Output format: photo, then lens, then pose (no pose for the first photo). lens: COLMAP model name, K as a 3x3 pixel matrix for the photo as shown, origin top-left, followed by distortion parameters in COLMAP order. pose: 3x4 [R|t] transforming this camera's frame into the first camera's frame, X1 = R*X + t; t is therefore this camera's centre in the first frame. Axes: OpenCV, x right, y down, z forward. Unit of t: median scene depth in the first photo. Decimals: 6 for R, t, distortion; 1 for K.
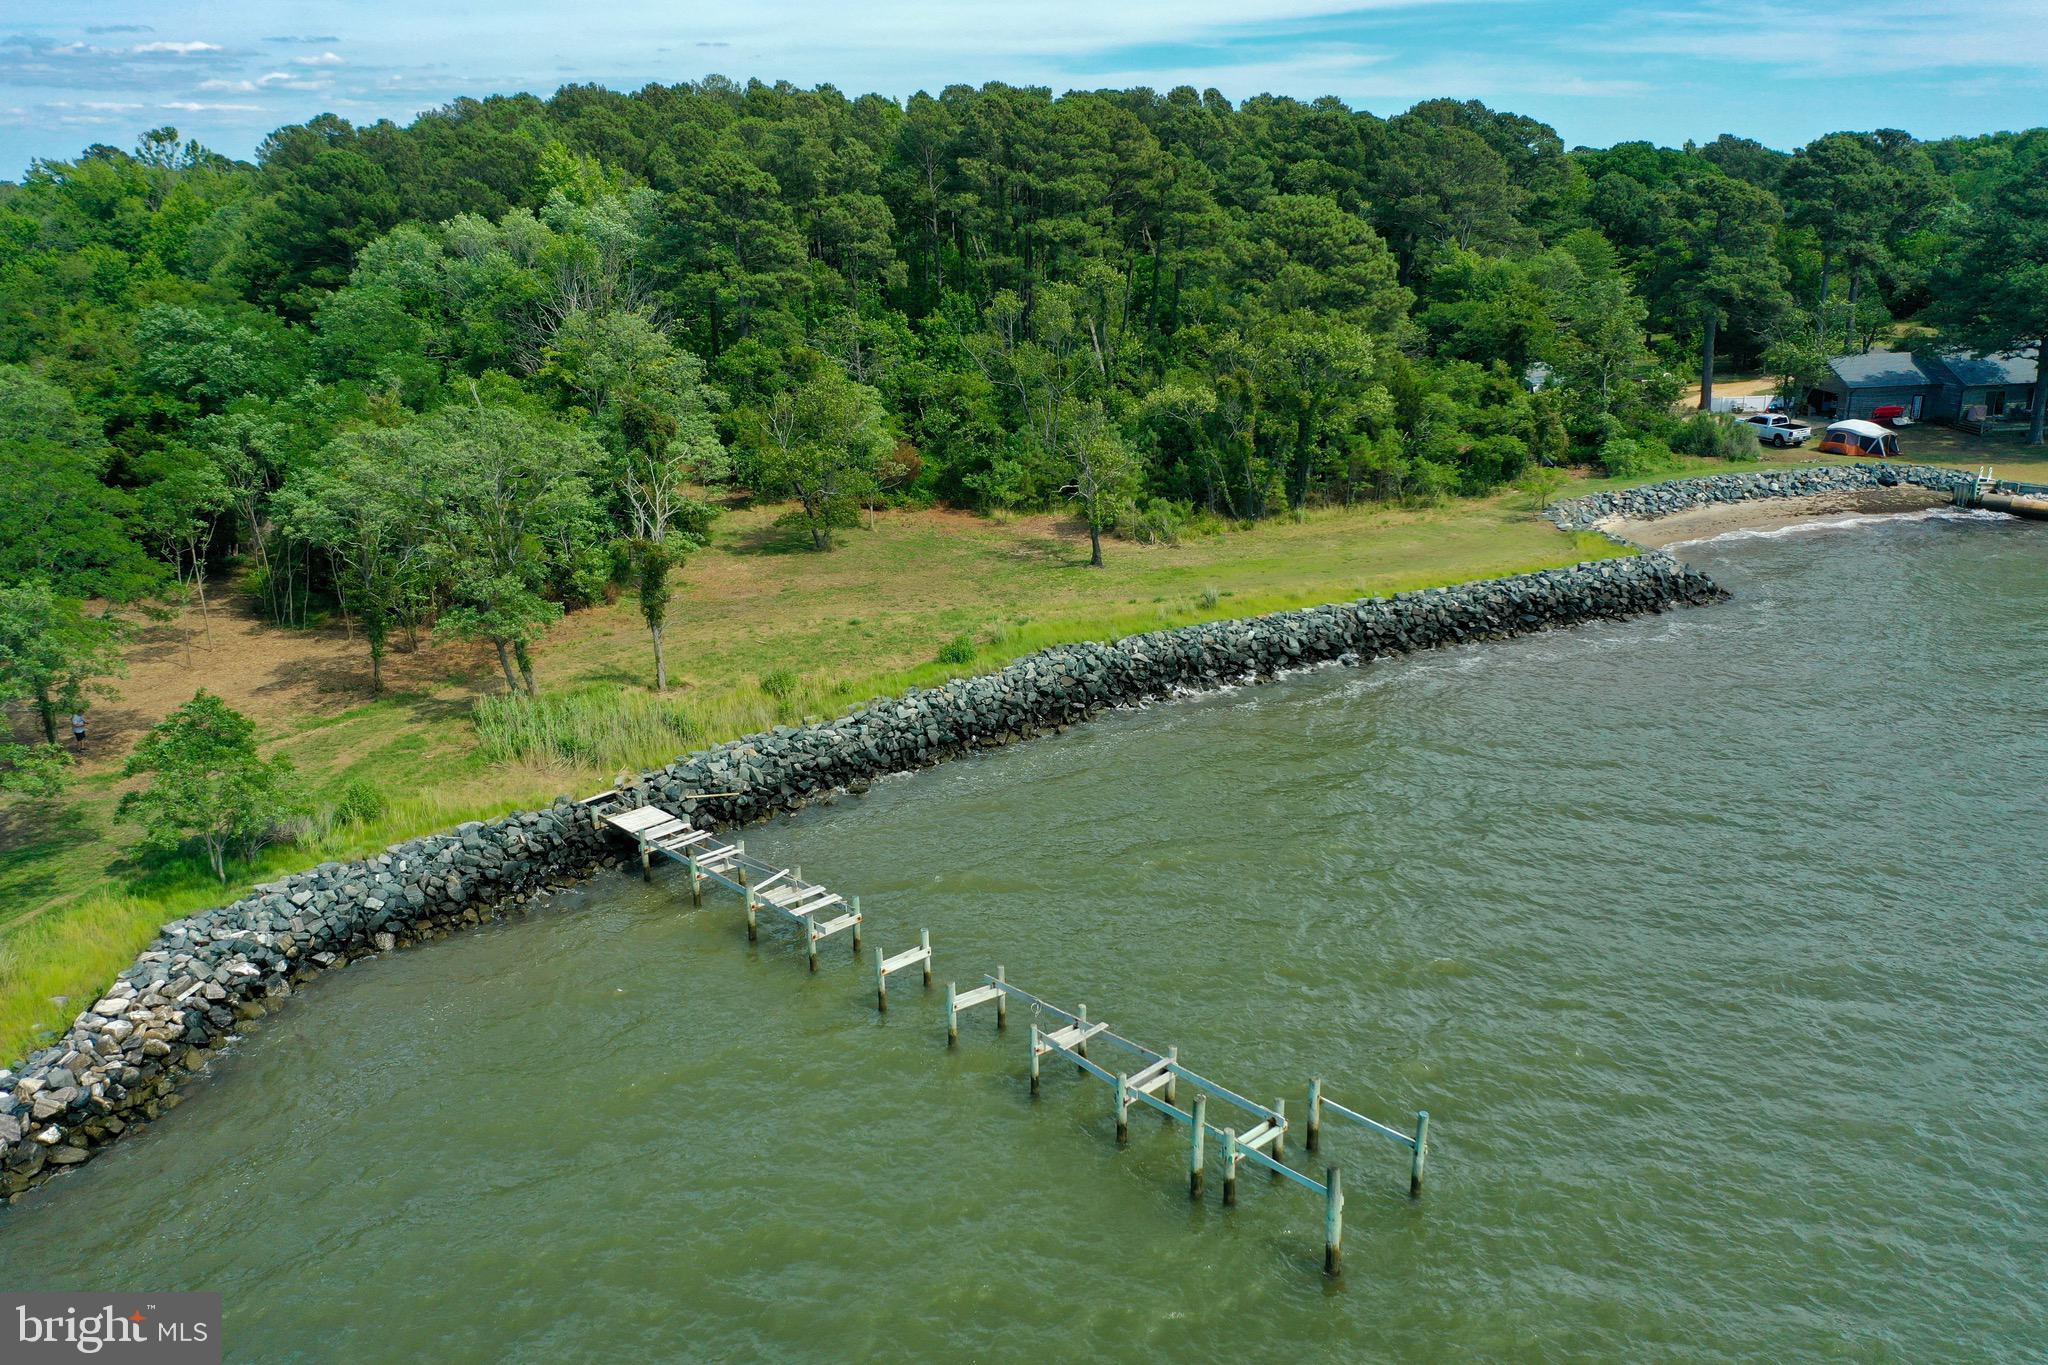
lens RADIAL K [[1609.9, 0, 1018.8], [0, 1609.9, 668.5], [0, 0, 1]] dist [0.001277, 0.004861]
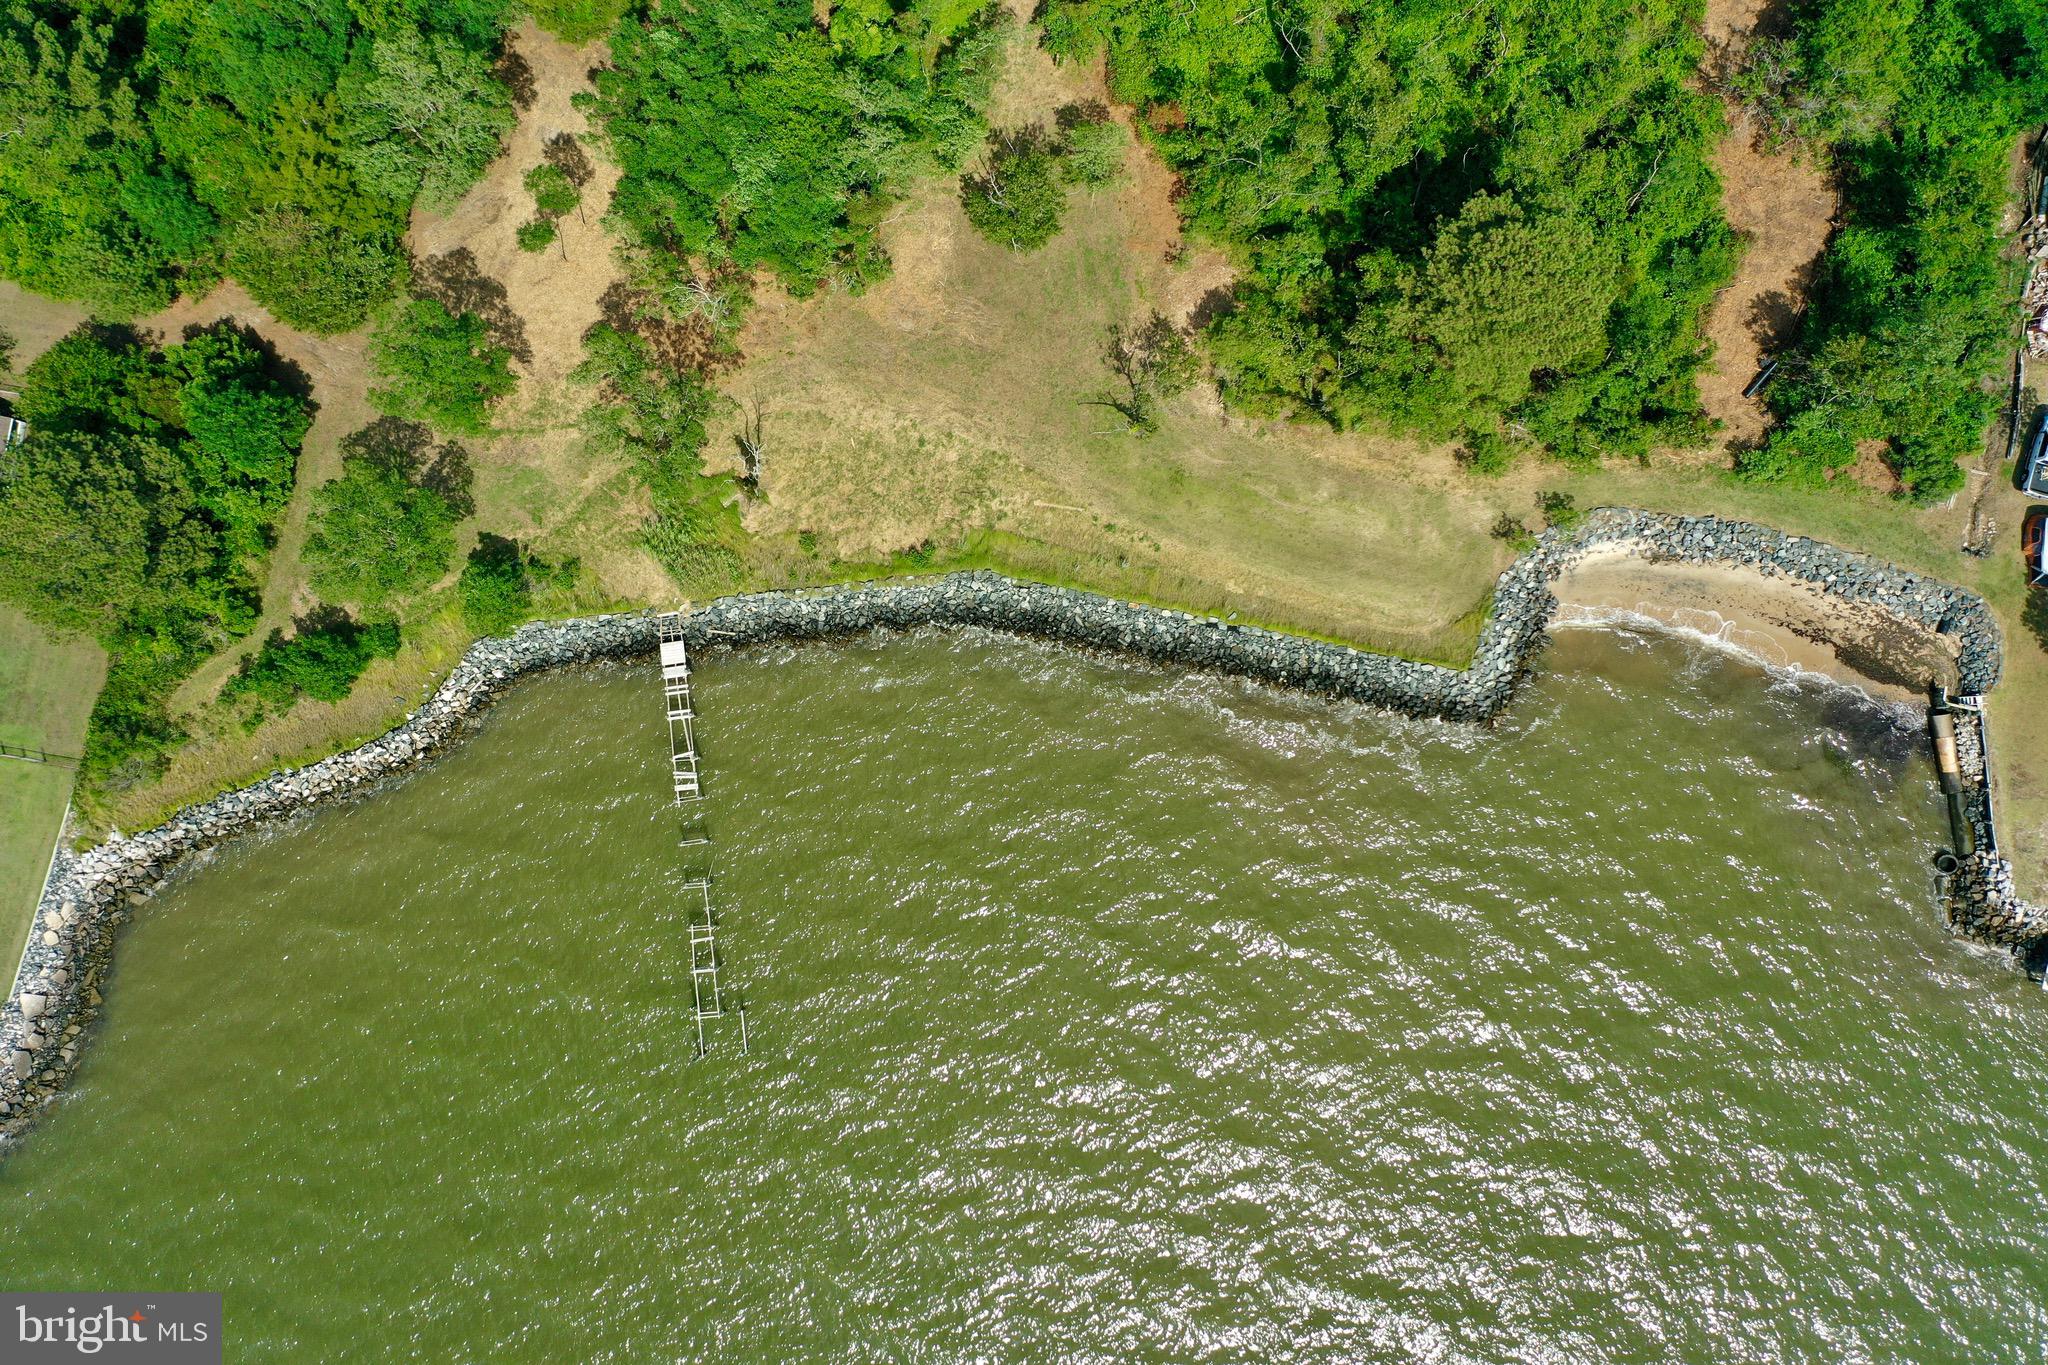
lens RADIAL K [[1609.9, 0, 1026.3], [0, 1609.9, 686.0], [0, 0, 1]] dist [0.001277, 0.004861]
pose [[0.793577, 0.607918, -0.025906, 0.171612], [-0.171570, 0.264409, 0.949027, -1.562690], [0.583780, -0.748681, 0.314130, 0.442310]]
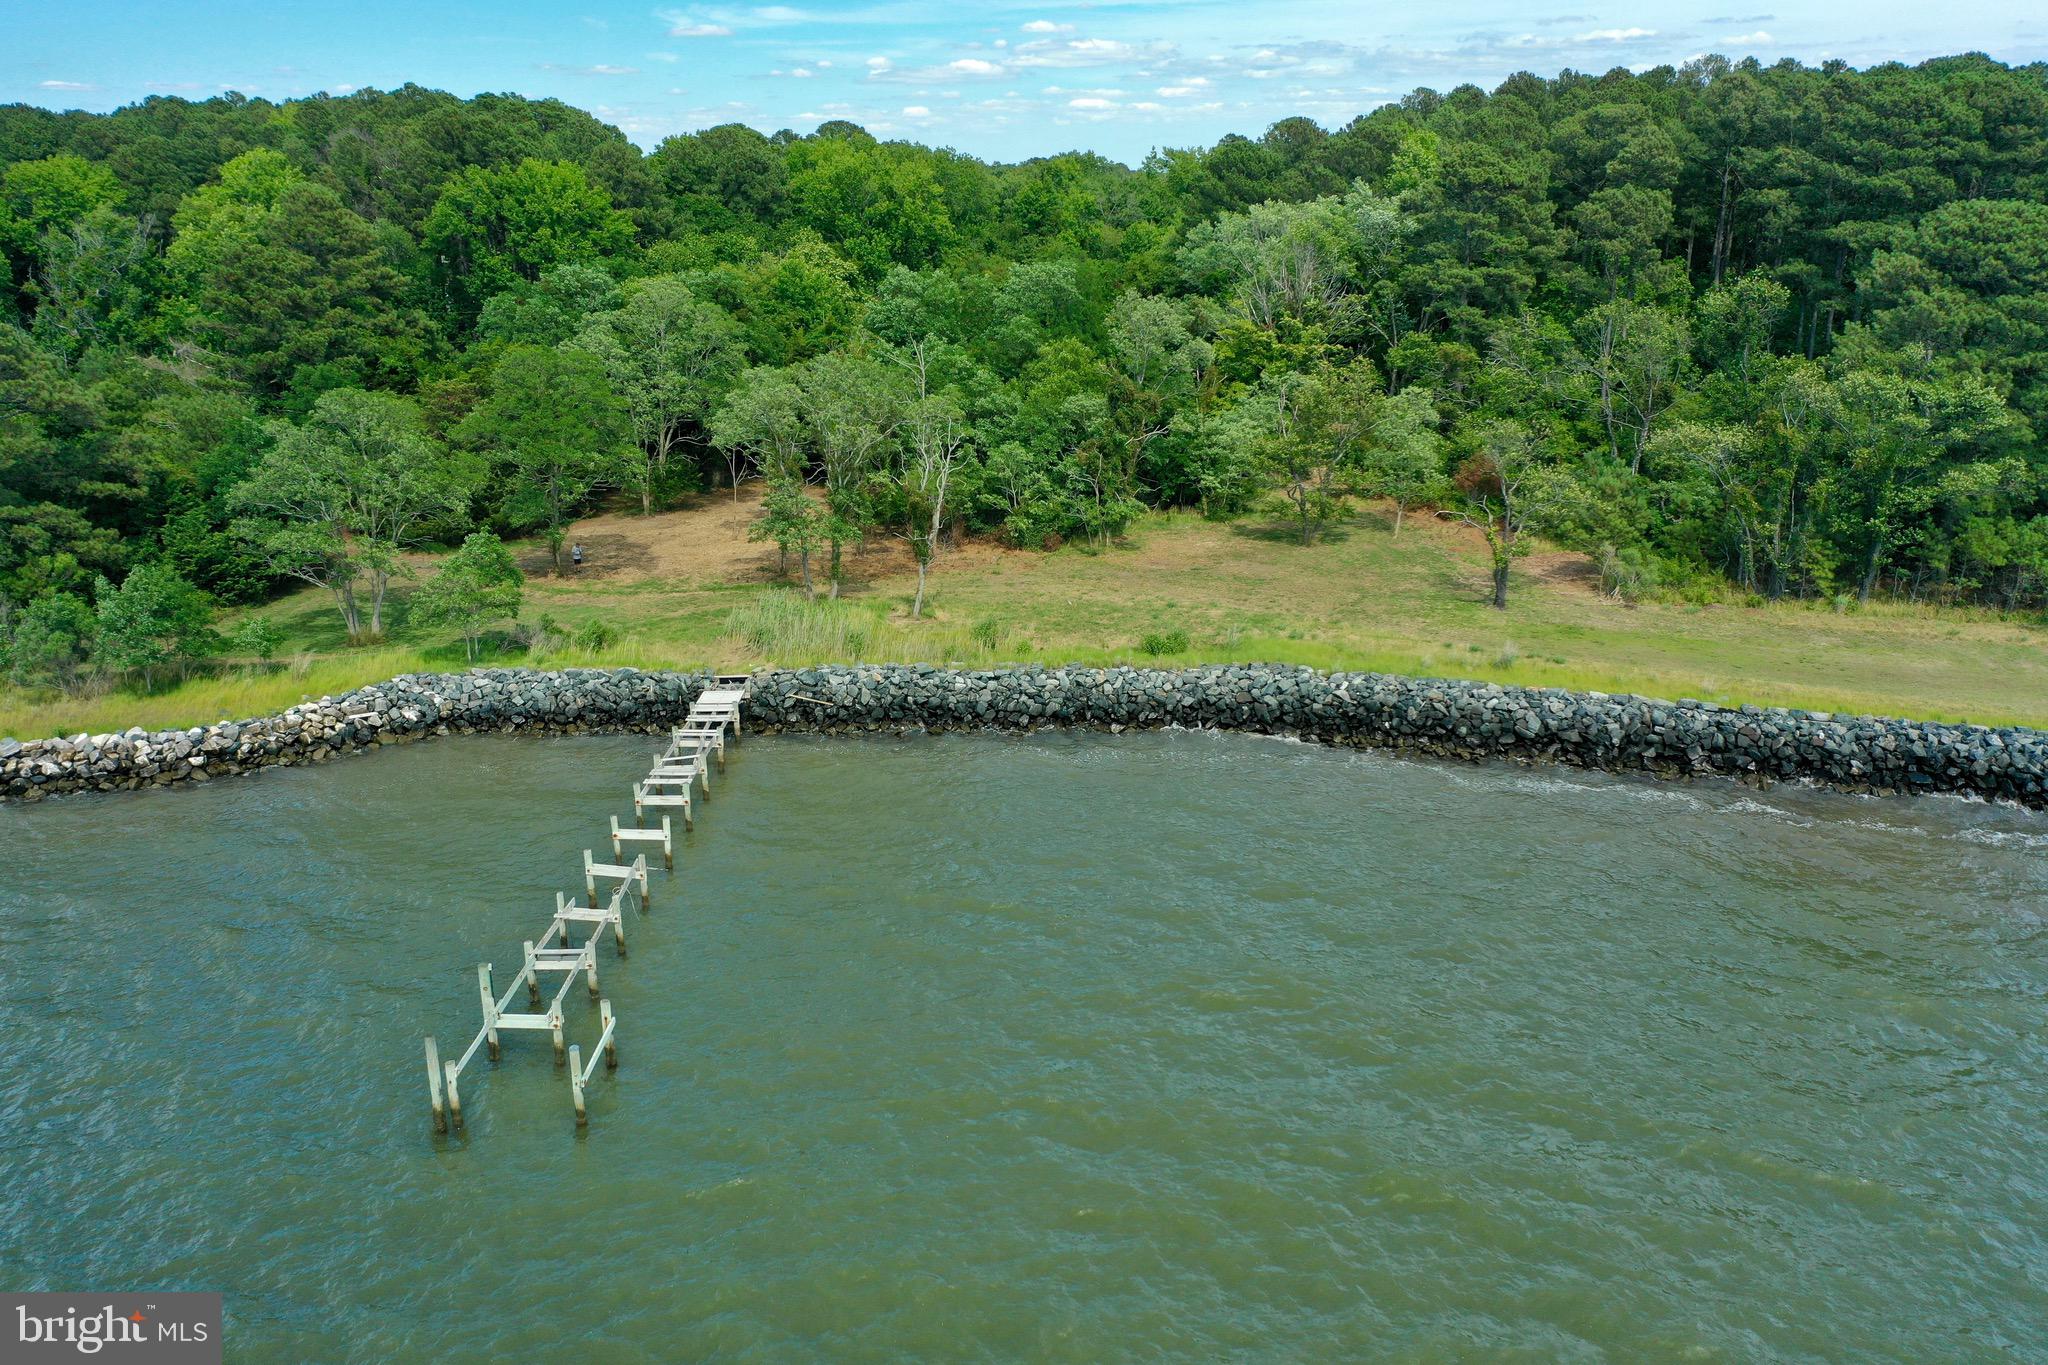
lens RADIAL K [[1609.9, 0, 1023.7], [0, 1609.9, 677.0], [0, 0, 1]] dist [0.001277, 0.004861]
pose [[0.708562, 0.221667, -0.669928, 0.581665], [-0.211546, 0.972441, 0.098018, -0.070717], [0.673193, 0.072269, 0.735927, 0.195666]]
